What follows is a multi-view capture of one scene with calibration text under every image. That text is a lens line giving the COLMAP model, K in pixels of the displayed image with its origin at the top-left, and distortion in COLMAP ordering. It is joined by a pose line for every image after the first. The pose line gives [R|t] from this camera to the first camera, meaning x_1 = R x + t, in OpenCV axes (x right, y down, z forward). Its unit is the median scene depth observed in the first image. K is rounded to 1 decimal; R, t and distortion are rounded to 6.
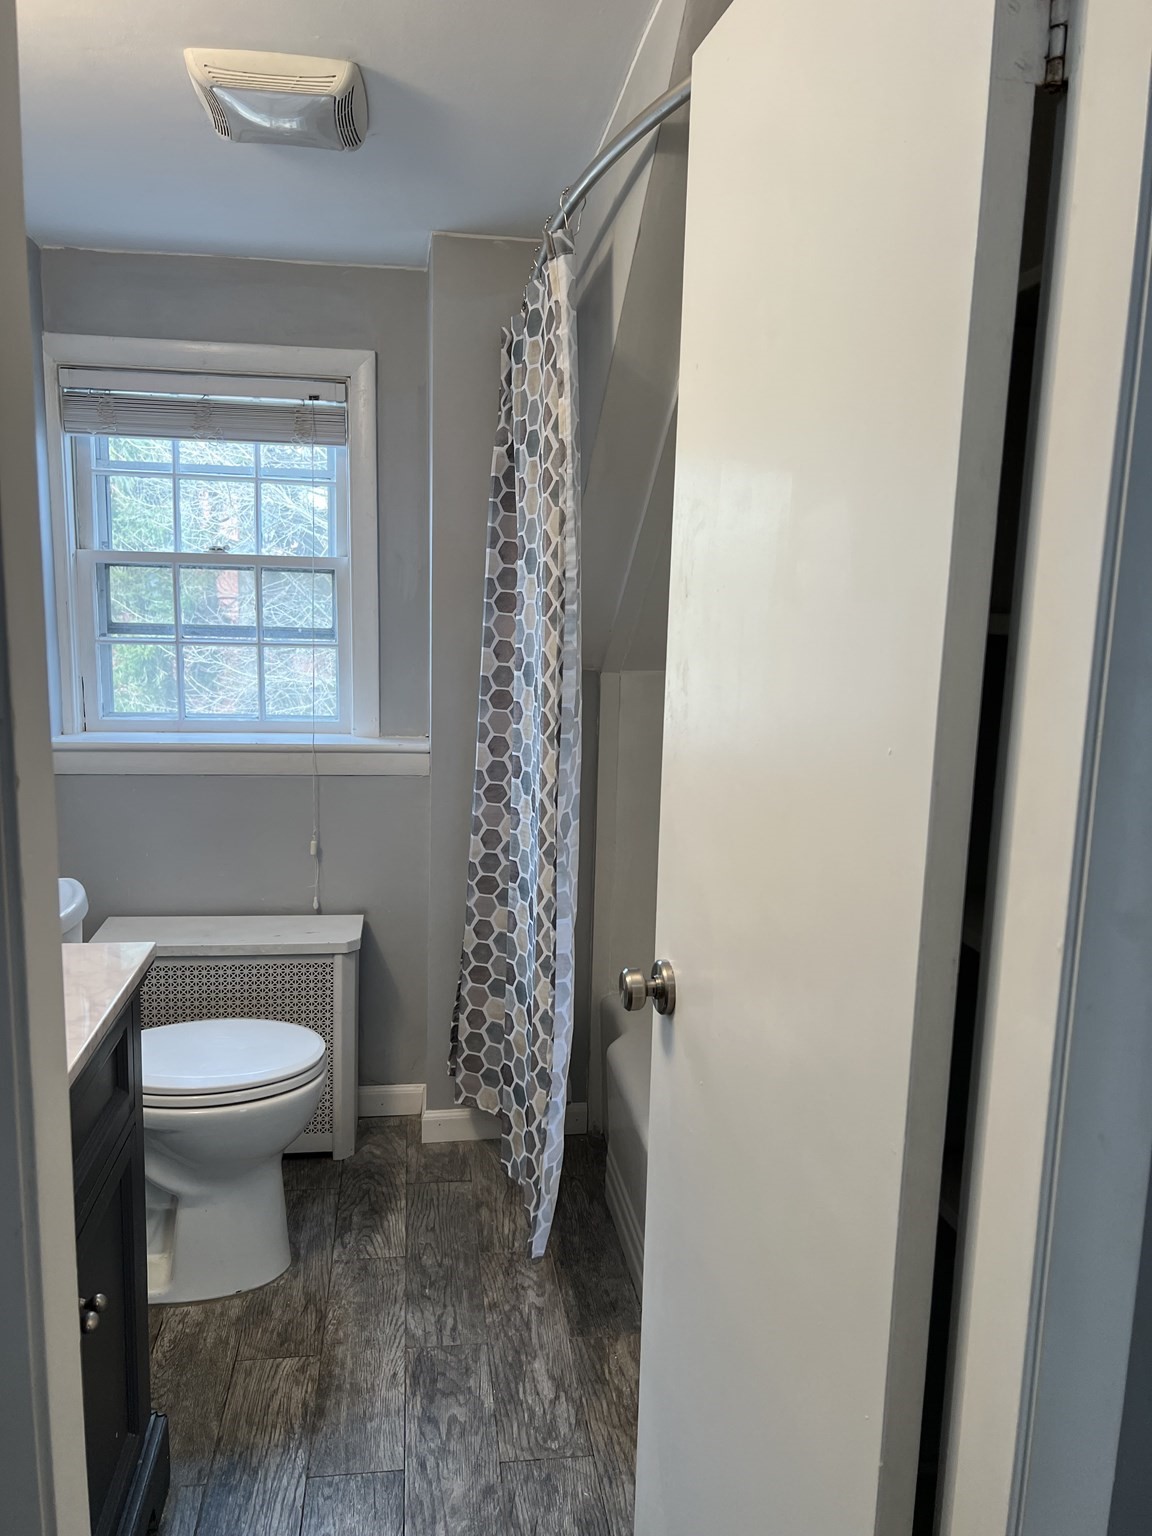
lens RADIAL K [[1136.3, 0, 600.2], [0, 1136.3, 780.7], [0, 0, 1]] dist [-0.002593, -0.055405]
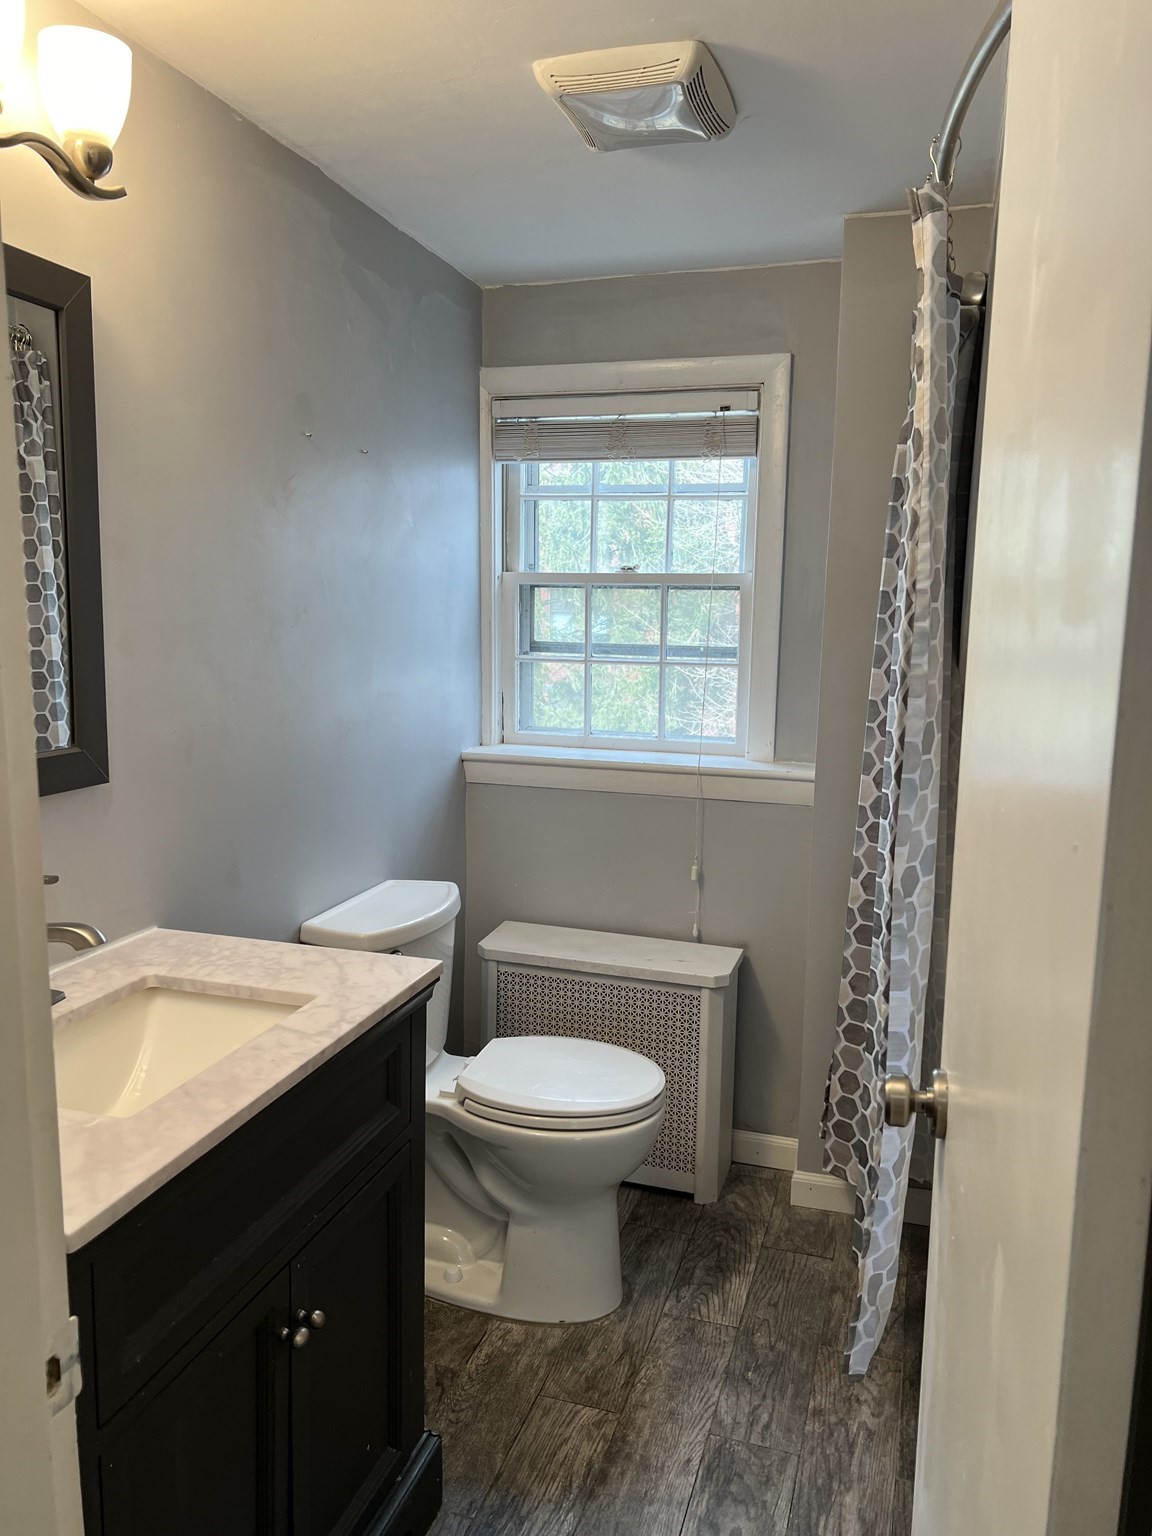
lens RADIAL K [[1139.4, 0, 576.0], [0, 1139.4, 768.0], [0, 0, 1]] dist [0.008755, -0.052494]
pose [[0.888468, 0.051759, -0.456010, 0.103936], [-0.062902, 0.997977, -0.009279, -0.016256], [0.454607, 0.036928, 0.889927, 0.097450]]
